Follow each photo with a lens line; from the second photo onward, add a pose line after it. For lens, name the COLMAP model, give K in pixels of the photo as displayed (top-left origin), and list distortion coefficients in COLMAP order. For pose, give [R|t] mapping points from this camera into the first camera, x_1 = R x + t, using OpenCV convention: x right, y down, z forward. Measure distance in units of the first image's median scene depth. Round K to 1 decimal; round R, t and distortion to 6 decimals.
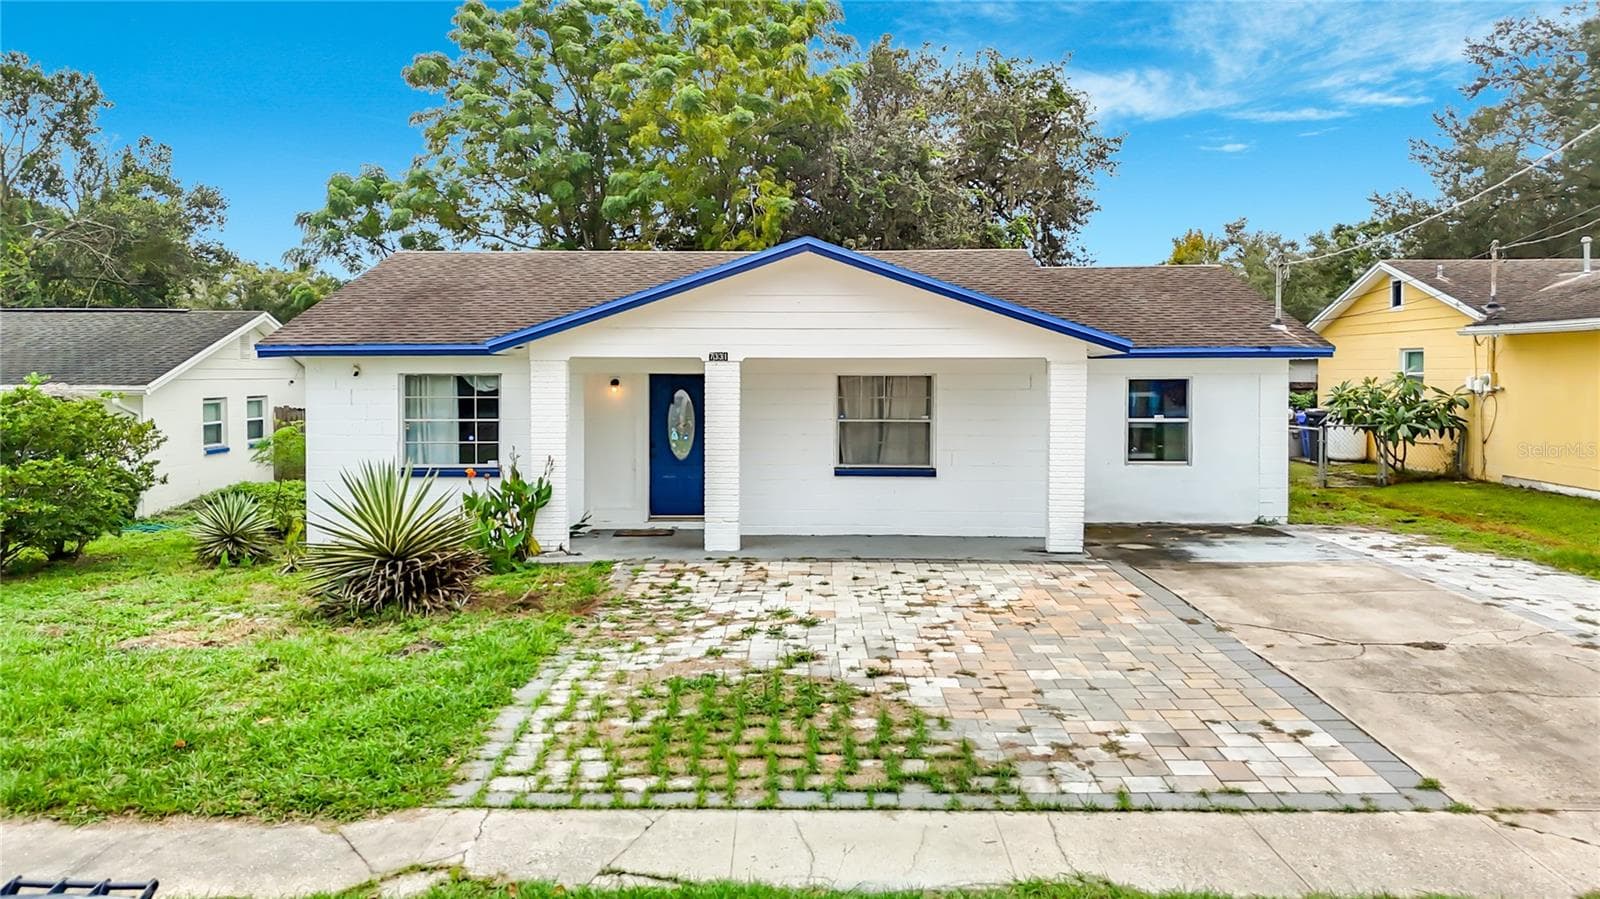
lens RADIAL K [[1206.6, 0, 769.8], [0, 1206.6, 407.9], [0, 0, 1]] dist [0.060736, -0.055092]
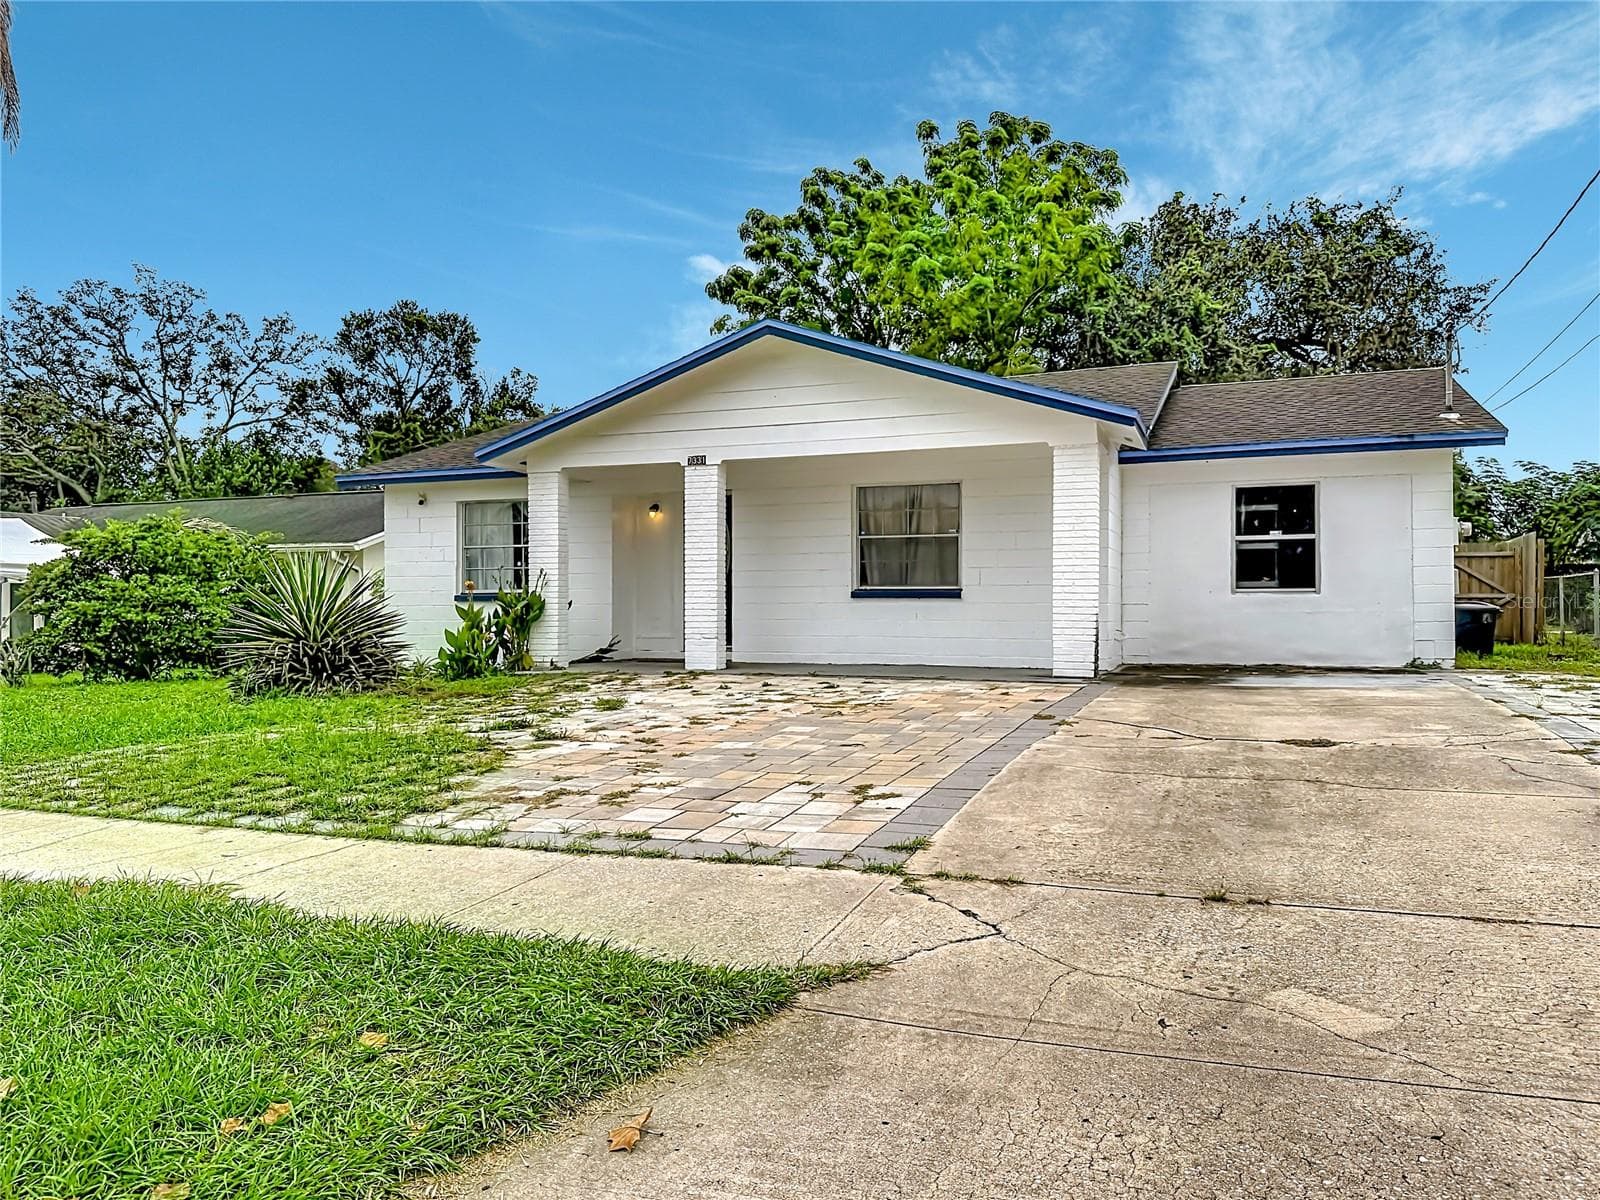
lens RADIAL K [[1150.8, 0, 789.1], [0, 1150.8, 626.6], [0, 0, 1]] dist [0.052473, -0.082286]
pose [[0.936774, 0.004838, -0.349902, 0.309010], [-0.009673, 0.999880, -0.012071, 0.088247], [0.349802, 0.014692, 0.936709, 0.176312]]
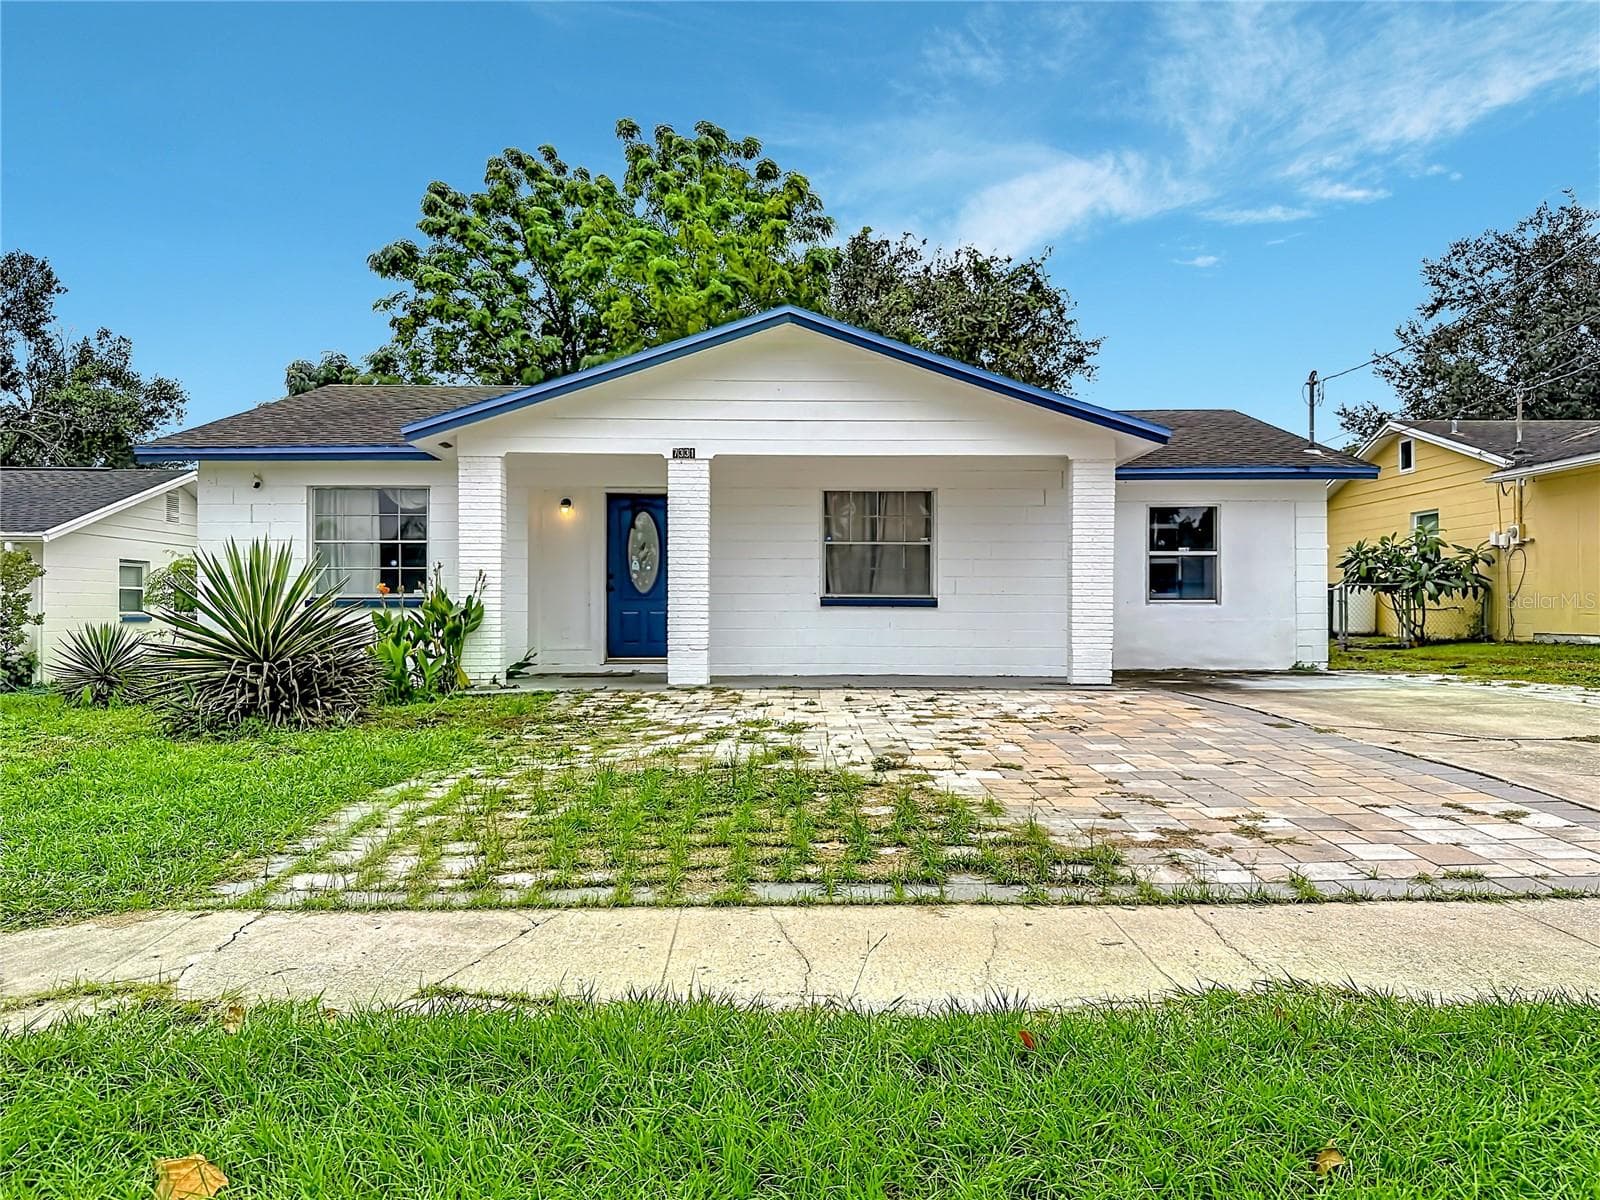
lens RADIAL K [[1150.8, 0, 791.0], [0, 1150.8, 608.1], [0, 0, 1]] dist [0.052473, -0.082286]
pose [[0.999318, 0.001906, 0.036881, 0.002824], [-0.000556, 0.999331, -0.036565, 0.087369], [-0.036926, 0.036520, 0.998650, 0.179855]]
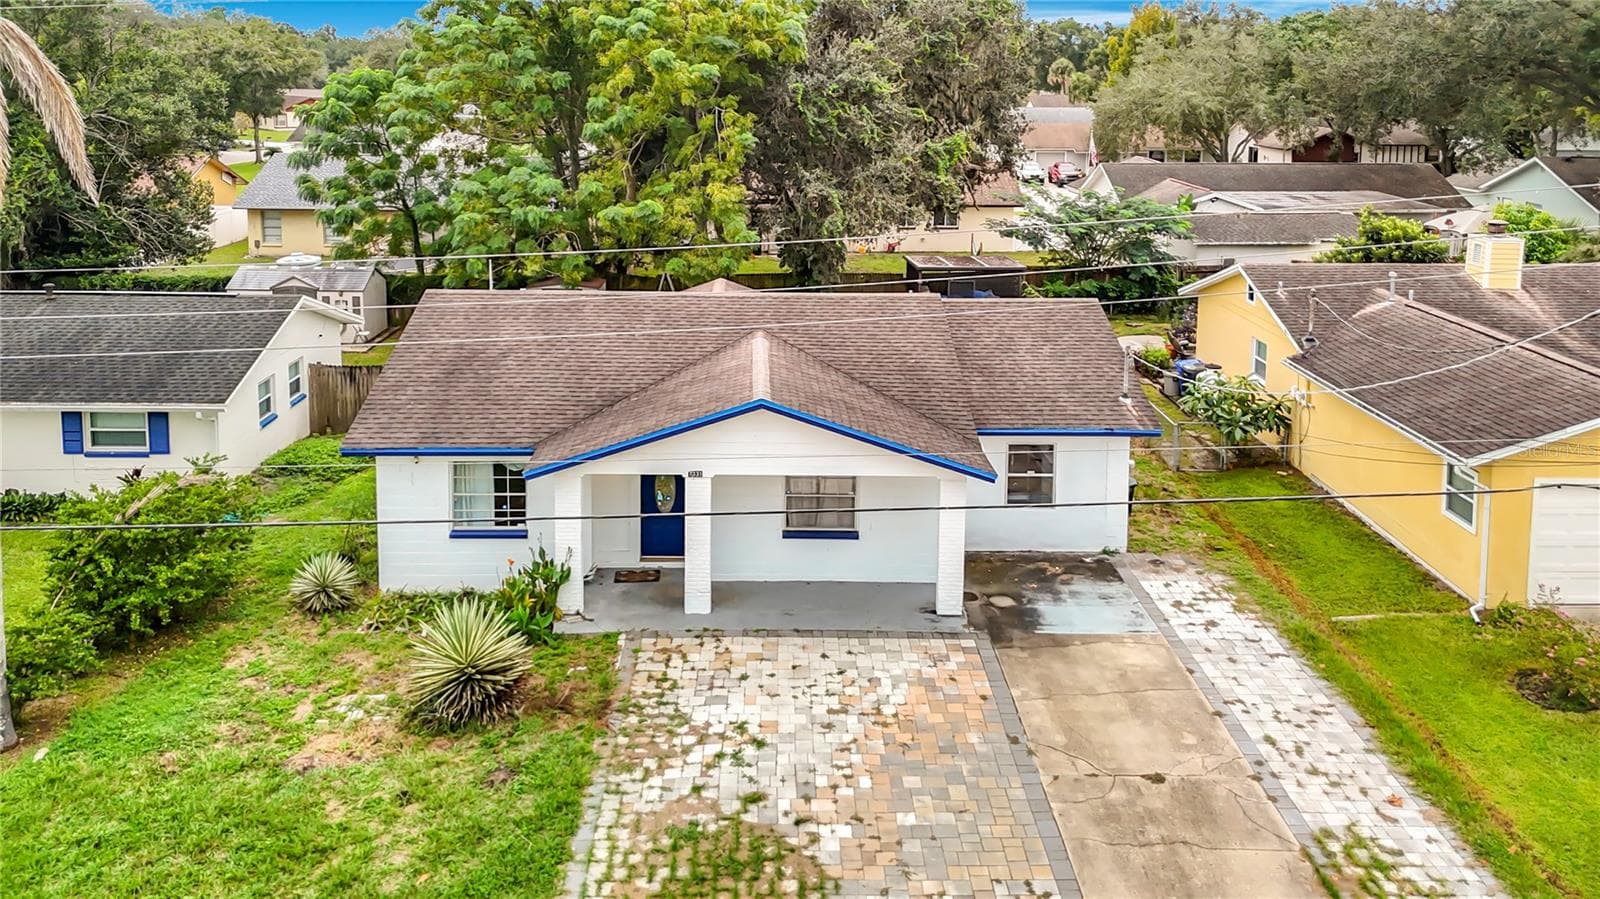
lens RADIAL K [[1206.6, 0, 765.3], [0, 1206.6, 312.9], [0, 0, 1]] dist [0.060736, -0.055092]
pose [[0.999664, -0.000875, 0.025893, 0.001073], [-0.003563, 0.985294, 0.170832, -0.411941], [-0.025662, -0.170867, 0.984960, -0.263456]]
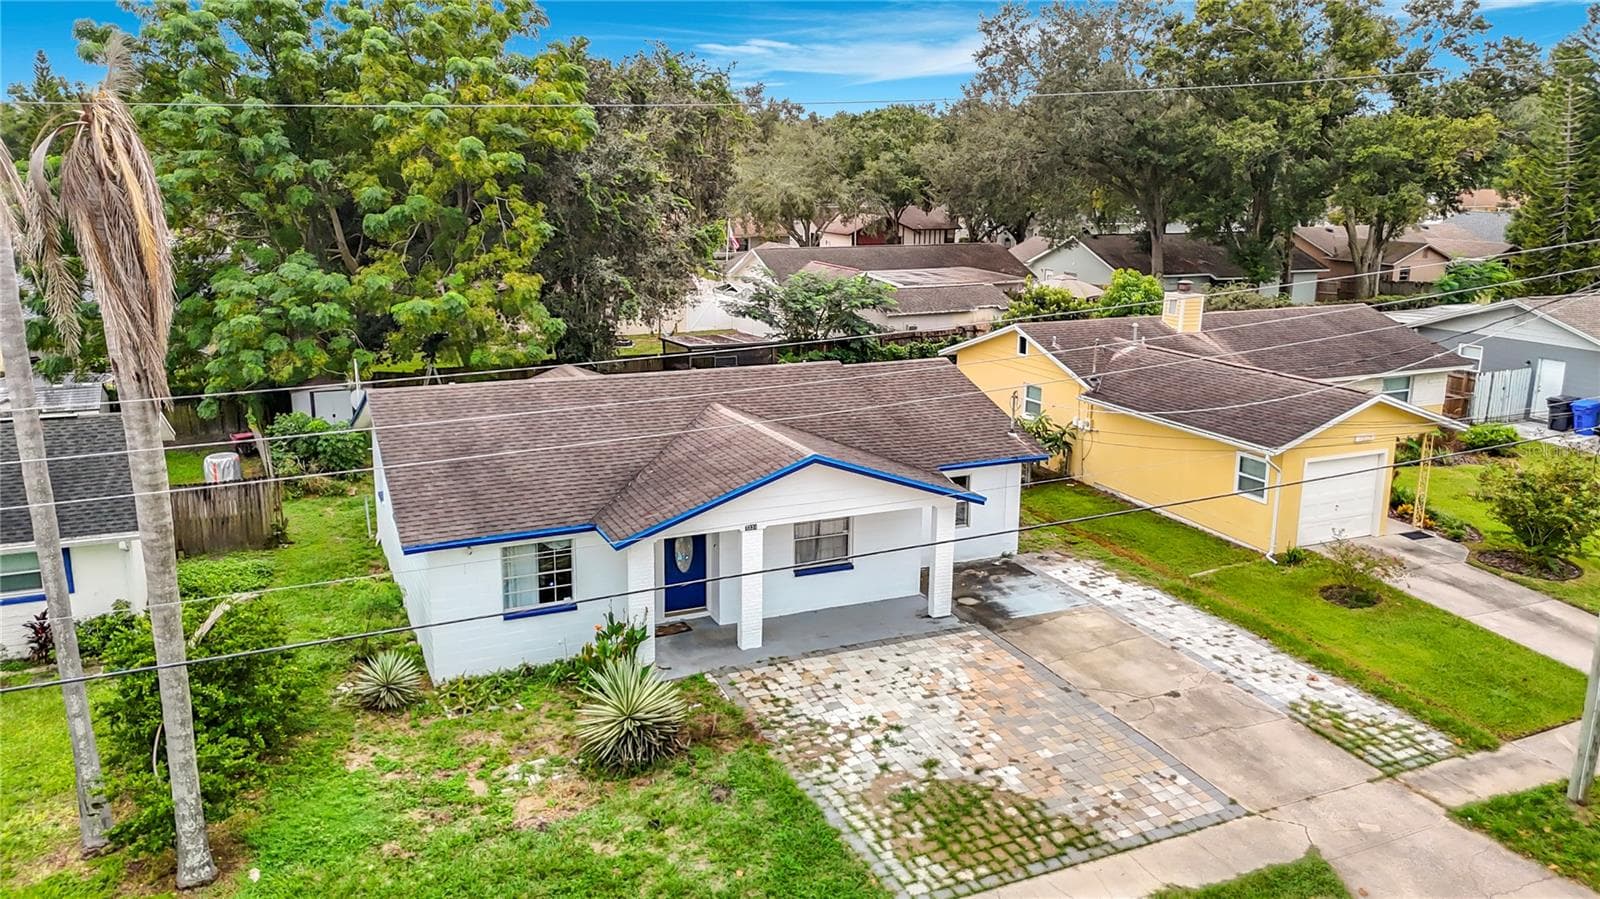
lens RADIAL K [[1206.6, 0, 793.5], [0, 1206.6, 432.2], [0, 0, 1]] dist [0.060736, -0.055092]
pose [[0.898717, -0.087477, 0.429717, -0.583692], [0.000465, 0.980092, 0.198543, -0.424385], [-0.438530, -0.178234, 0.880866, -0.311494]]
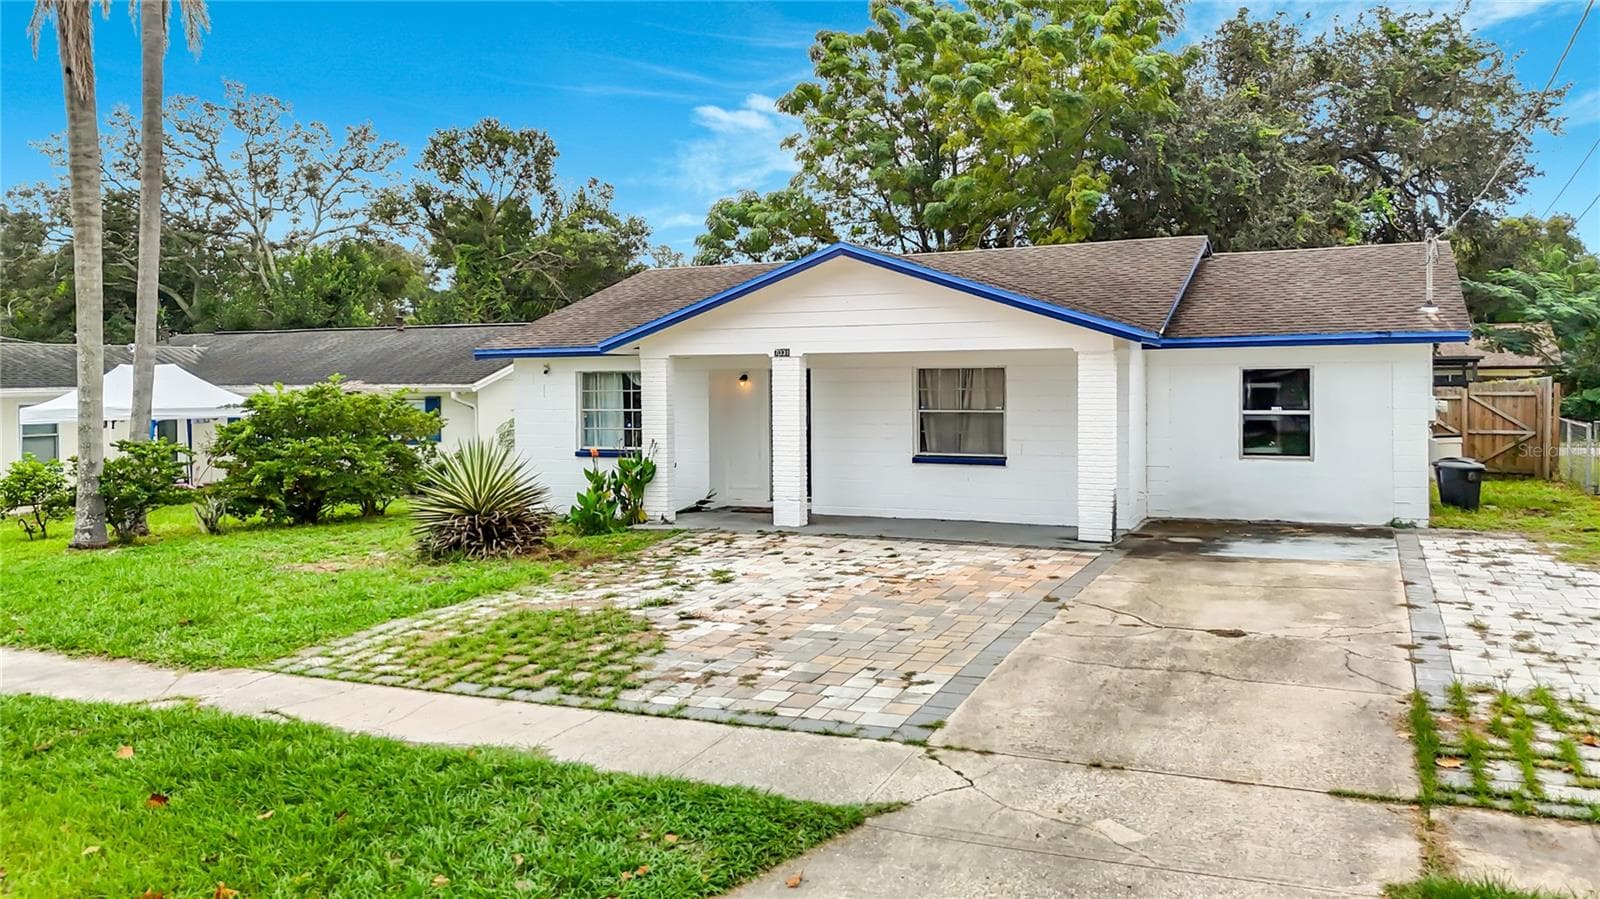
lens RADIAL K [[1206.6, 0, 791.8], [0, 1206.6, 439.5], [0, 0, 1]] dist [0.060736, -0.055092]
pose [[0.915524, 0.011700, -0.402093, 0.382894], [-0.002371, 0.999717, 0.023691, 0.010432], [0.402256, -0.020736, 0.915292, -0.022542]]
